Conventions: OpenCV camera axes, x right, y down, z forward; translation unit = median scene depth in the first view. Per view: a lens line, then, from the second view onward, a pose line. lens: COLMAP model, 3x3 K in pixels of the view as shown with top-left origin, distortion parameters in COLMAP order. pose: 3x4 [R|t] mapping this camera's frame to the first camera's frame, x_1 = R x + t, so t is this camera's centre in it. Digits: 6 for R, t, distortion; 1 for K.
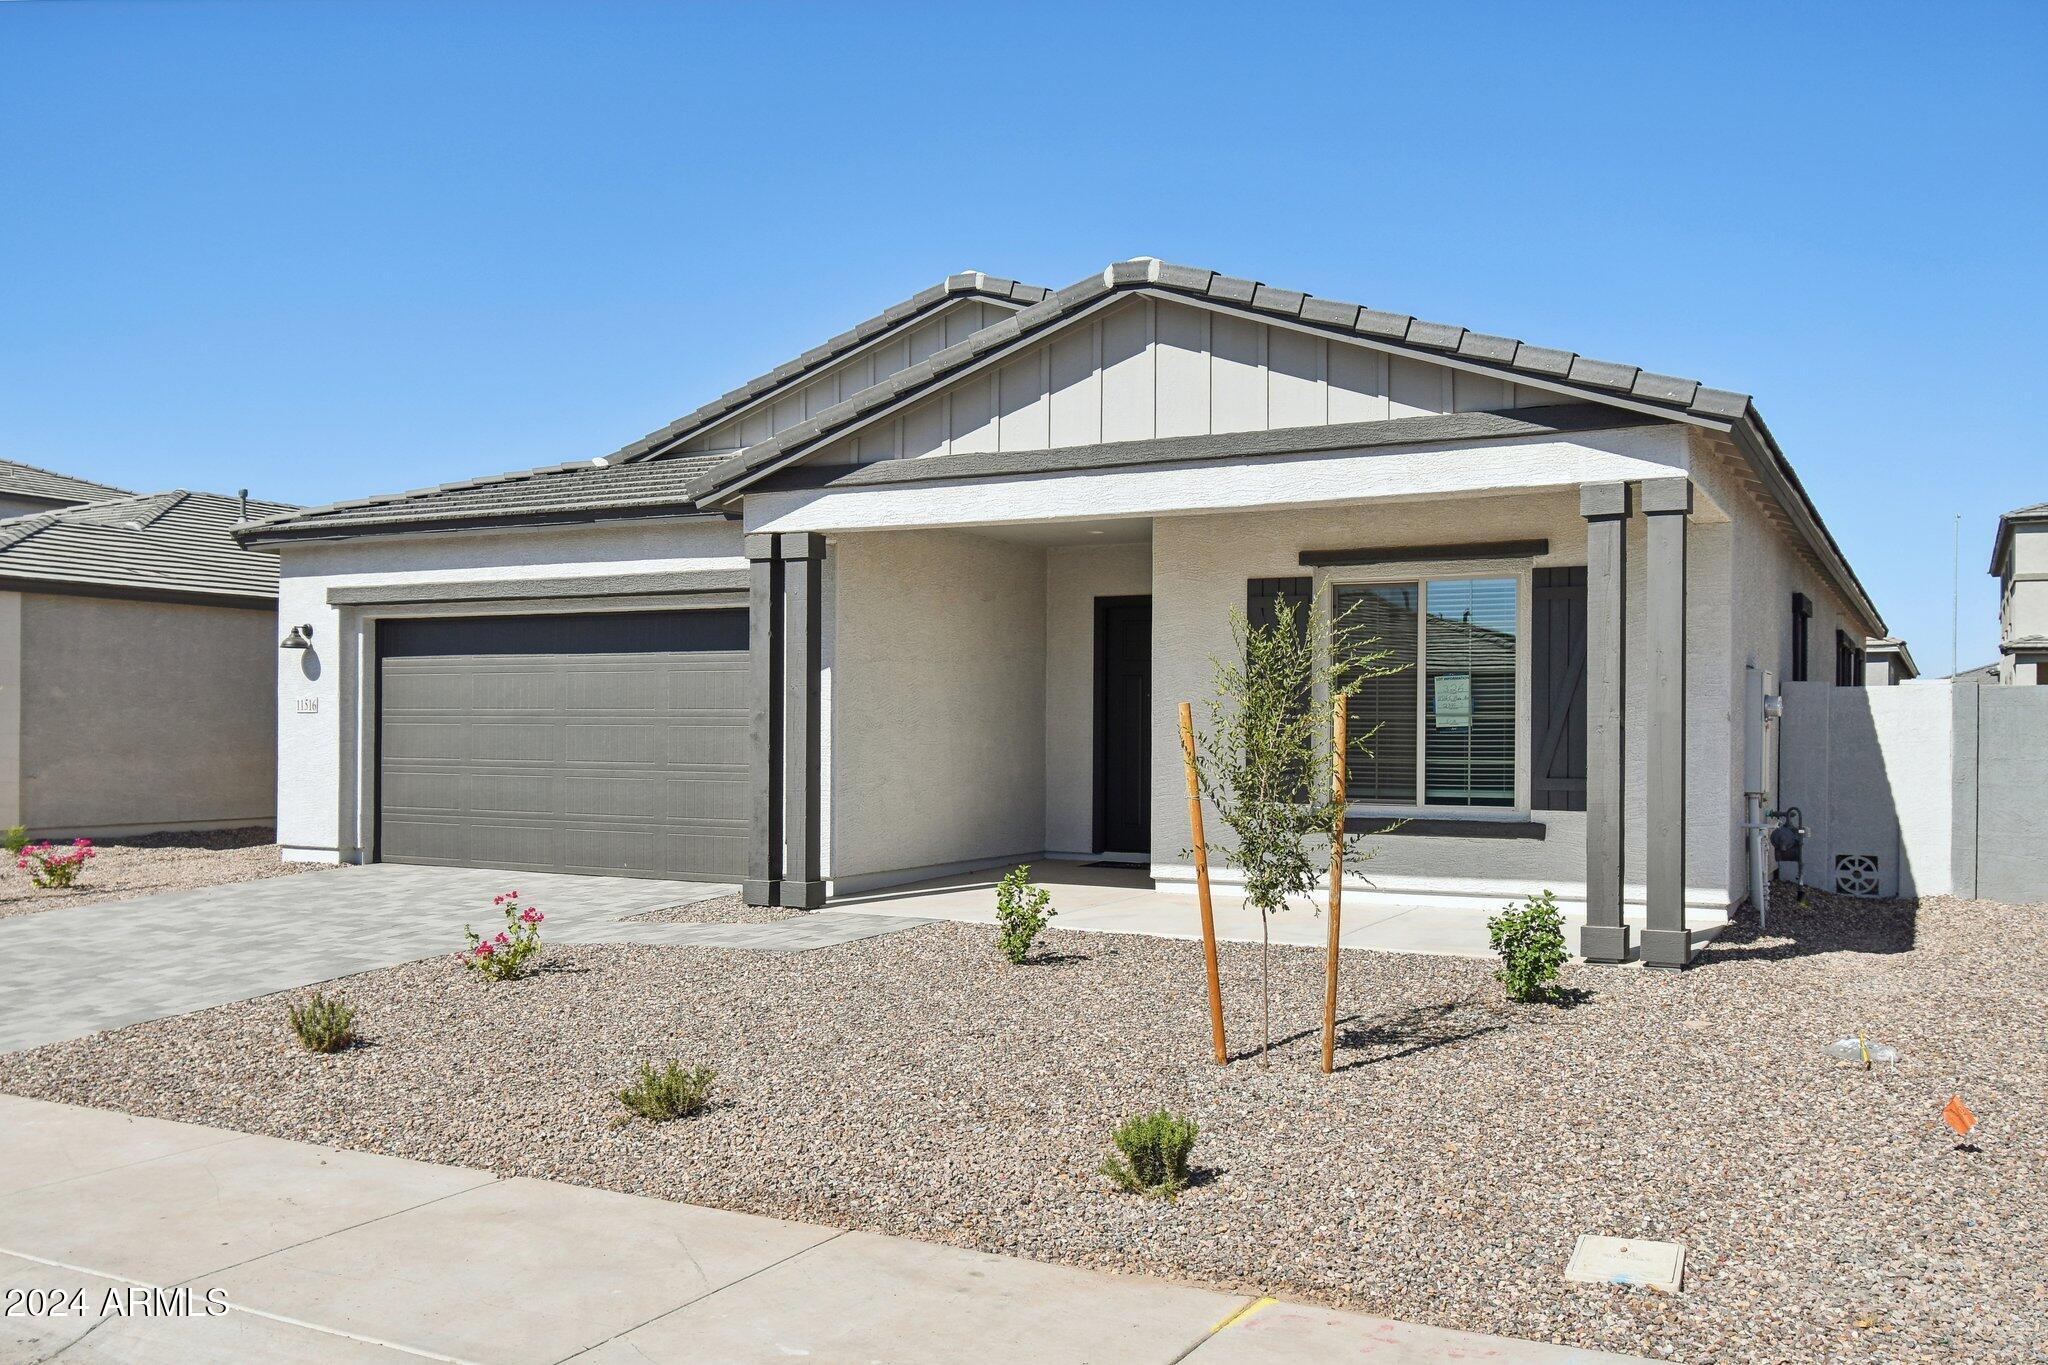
lens RADIAL K [[1758.7, 0, 1023.0], [0, 1758.7, 692.4], [0, 0, 1]] dist [-0.014539, -0.001162]
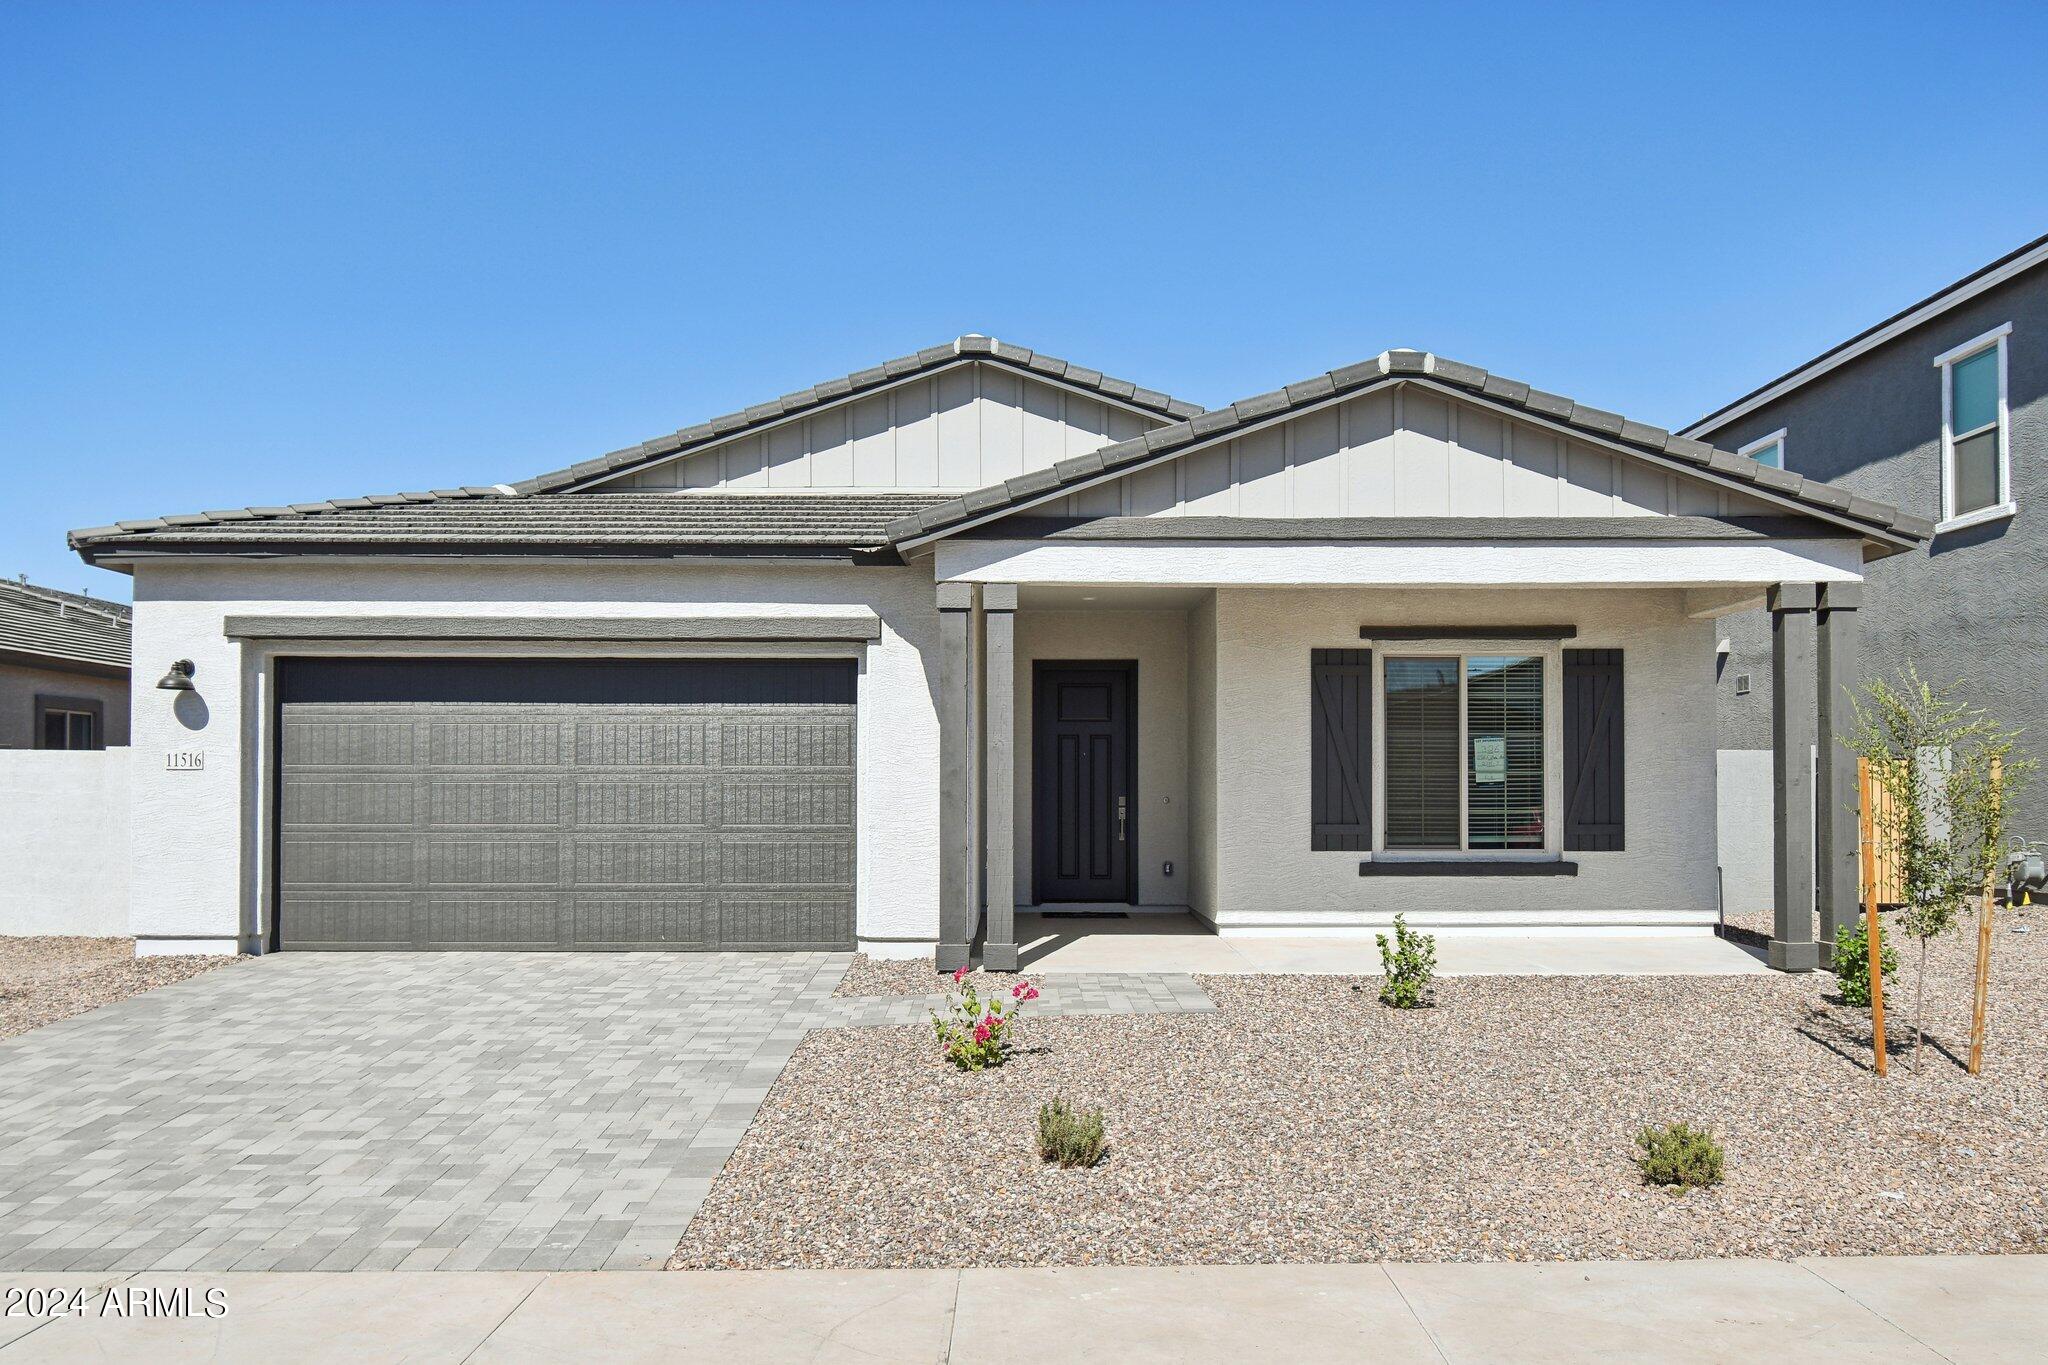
lens RADIAL K [[1574.3, 0, 1036.7], [0, 1574.3, 738.3], [0, 0, 1]] dist [-0.002022, -0.005749]
pose [[0.876421, 0.010709, 0.481427, -0.507173], [-0.005180, 0.999905, -0.012812, 0.005406], [-0.481518, 0.008735, 0.876393, 0.220702]]
